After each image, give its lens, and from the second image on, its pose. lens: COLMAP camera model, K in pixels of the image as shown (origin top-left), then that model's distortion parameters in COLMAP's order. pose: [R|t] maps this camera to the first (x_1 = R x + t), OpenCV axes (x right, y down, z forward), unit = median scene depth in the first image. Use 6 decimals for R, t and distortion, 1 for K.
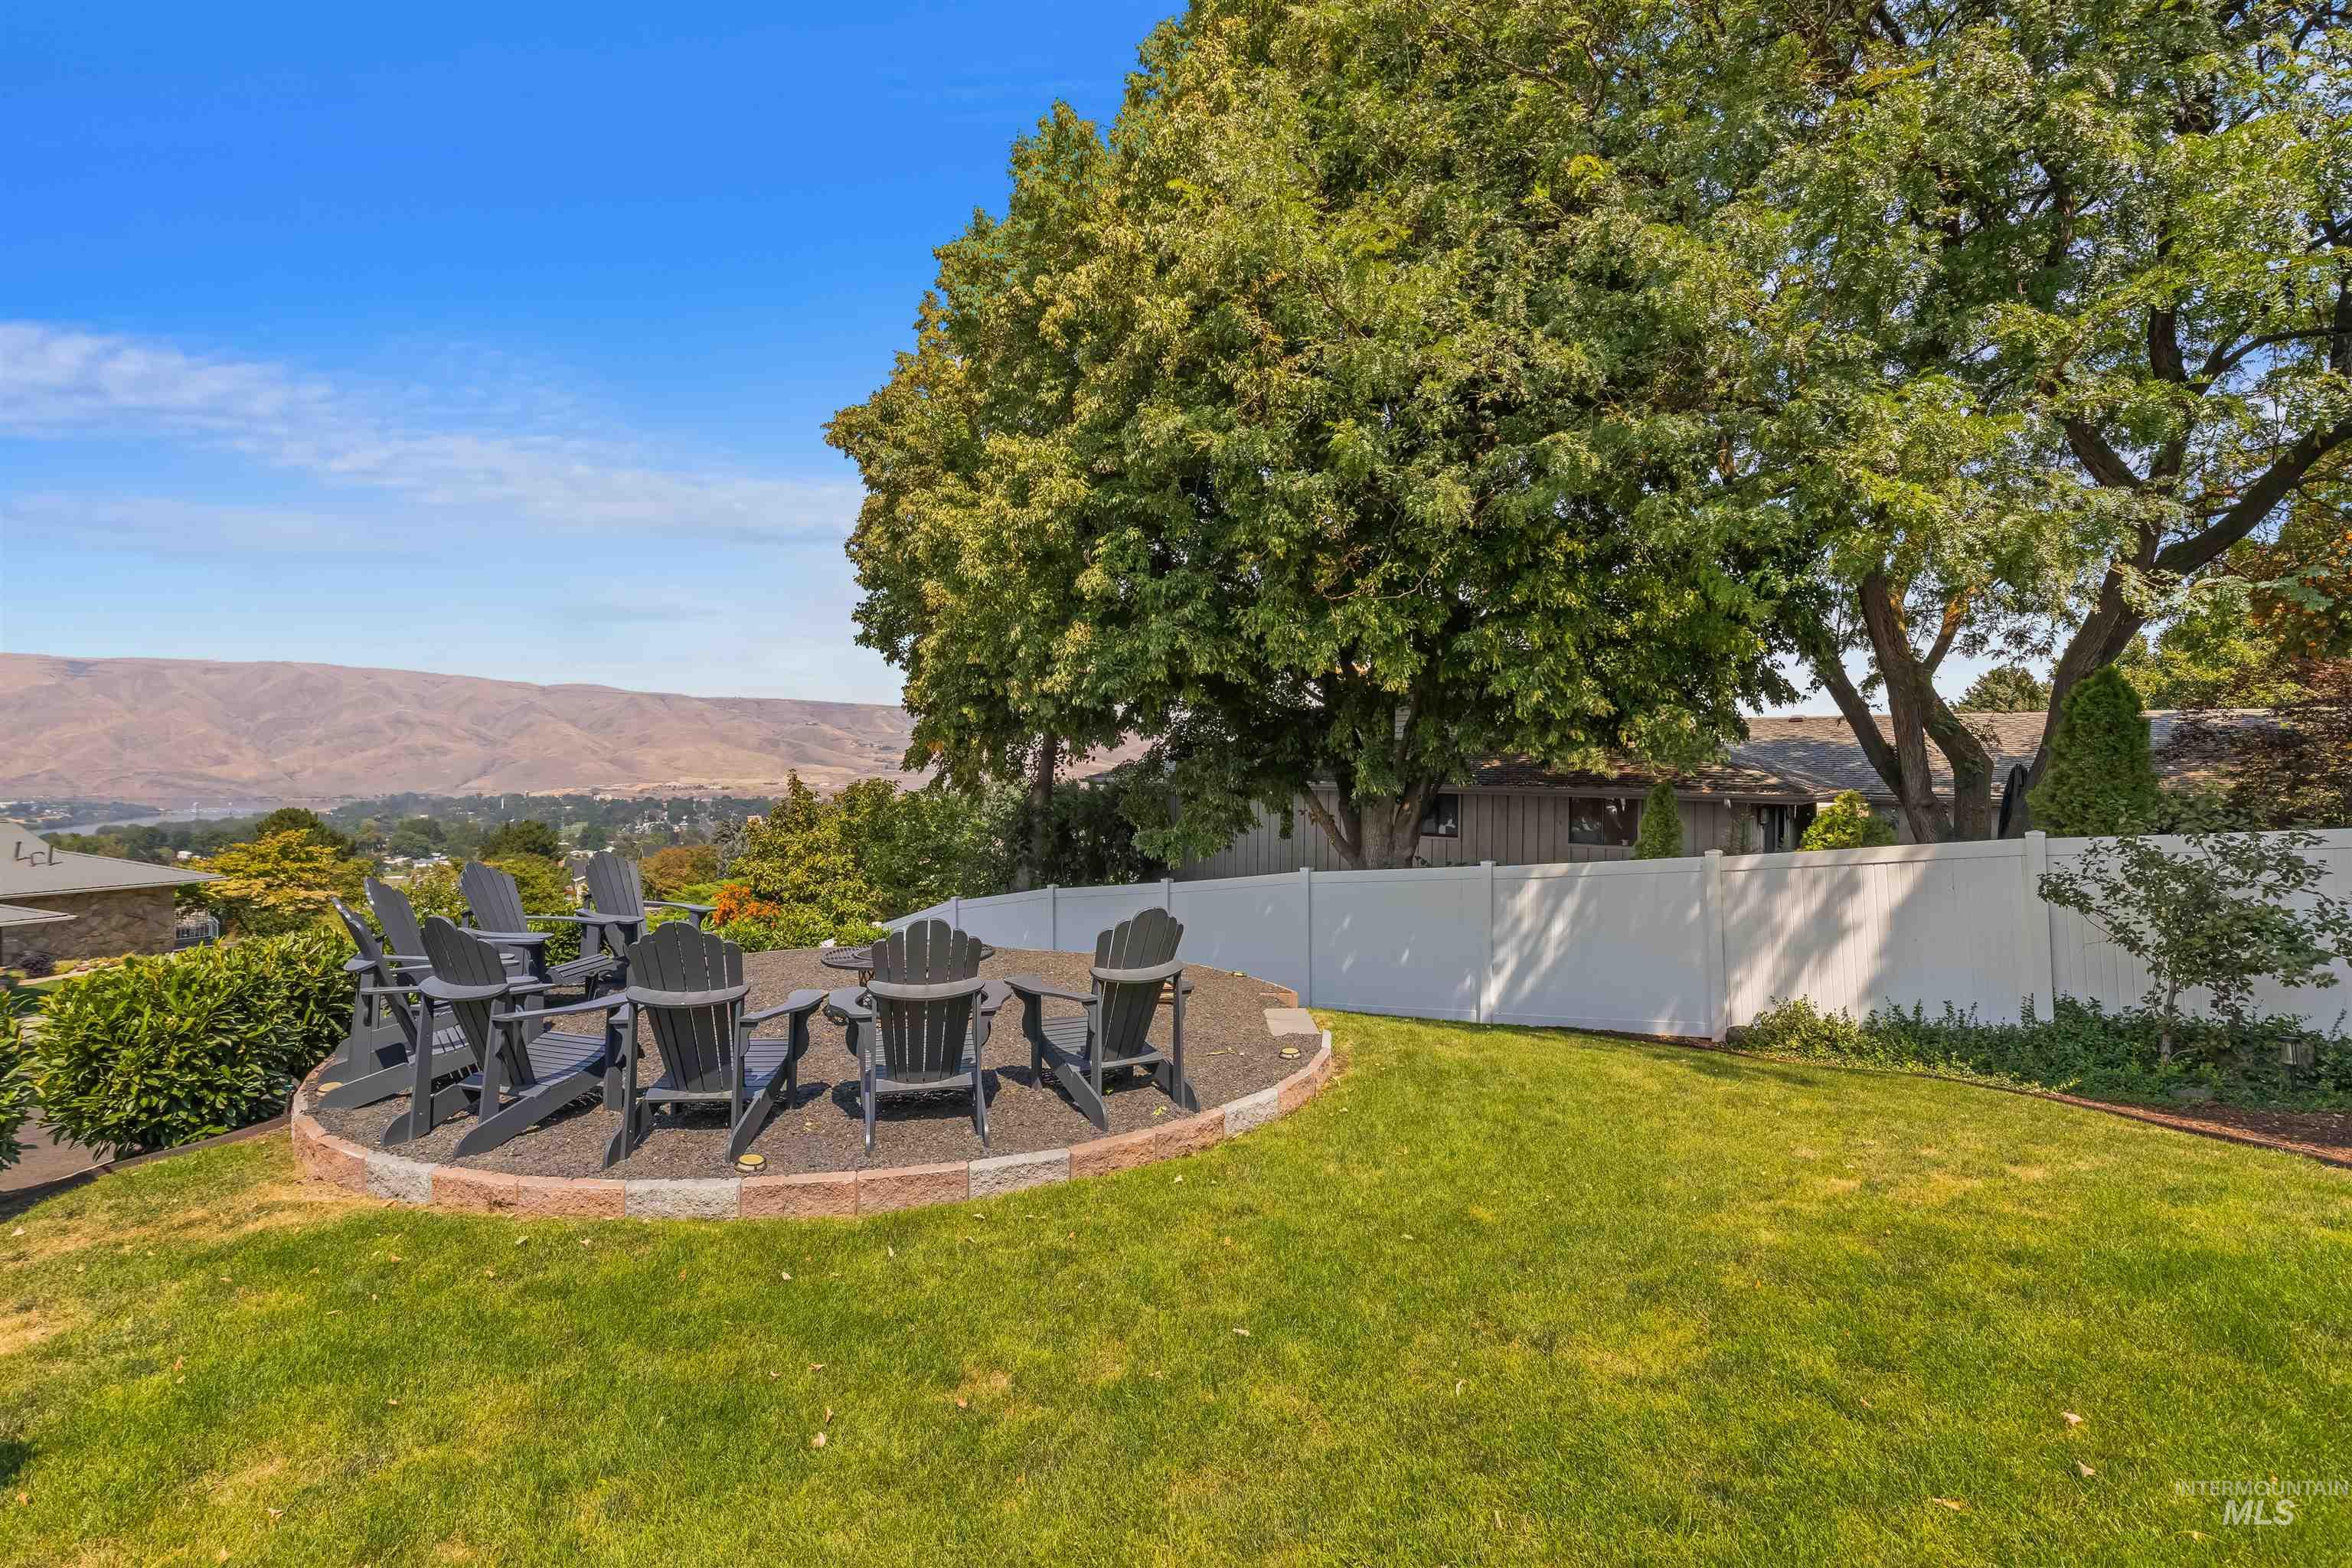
lens RADIAL K [[1090.8, 0, 1165.4], [0, 1090.8, 775.1], [0, 0, 1]] dist [0.002907, 0.001551]
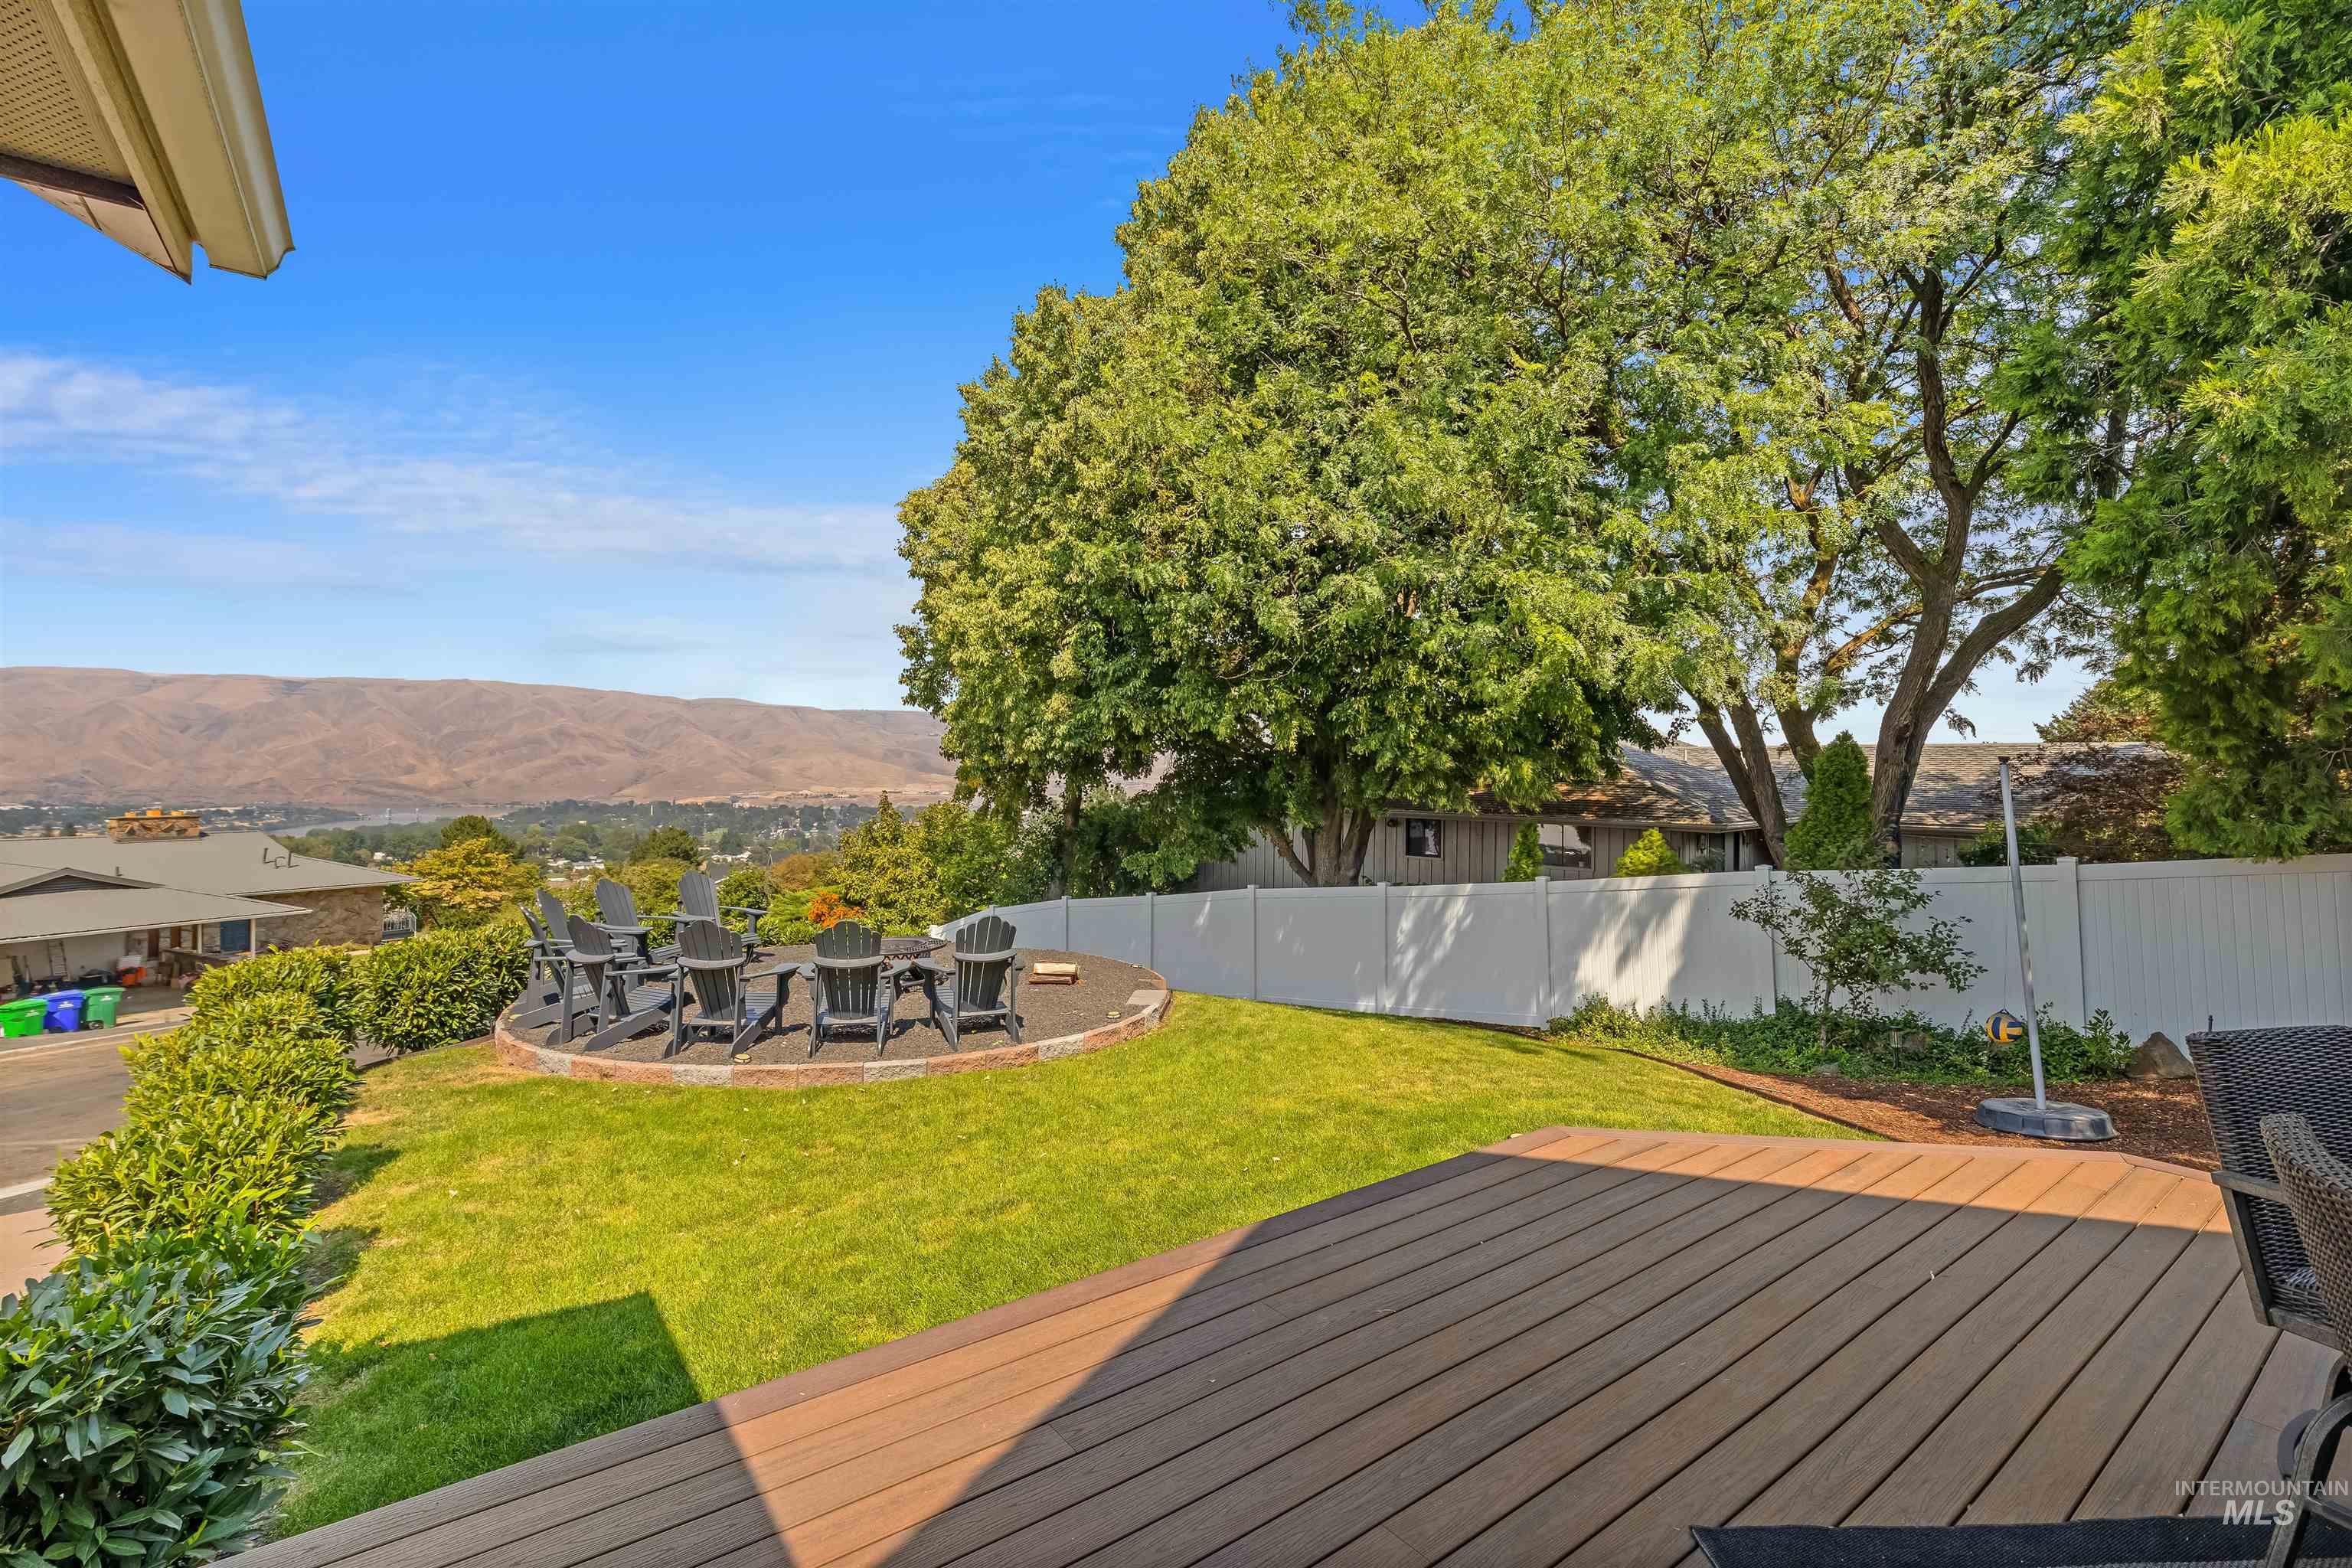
lens RADIAL K [[1077.2, 0, 1166.9], [0, 1077.2, 770.7], [0, 0, 1]] dist [0.002487, -0.000435]
pose [[0.995020, 0.001152, -0.099673, 0.217707], [-0.002481, 0.999910, -0.013211, -0.039598], [0.099649, 0.013393, 0.994933, -0.305133]]
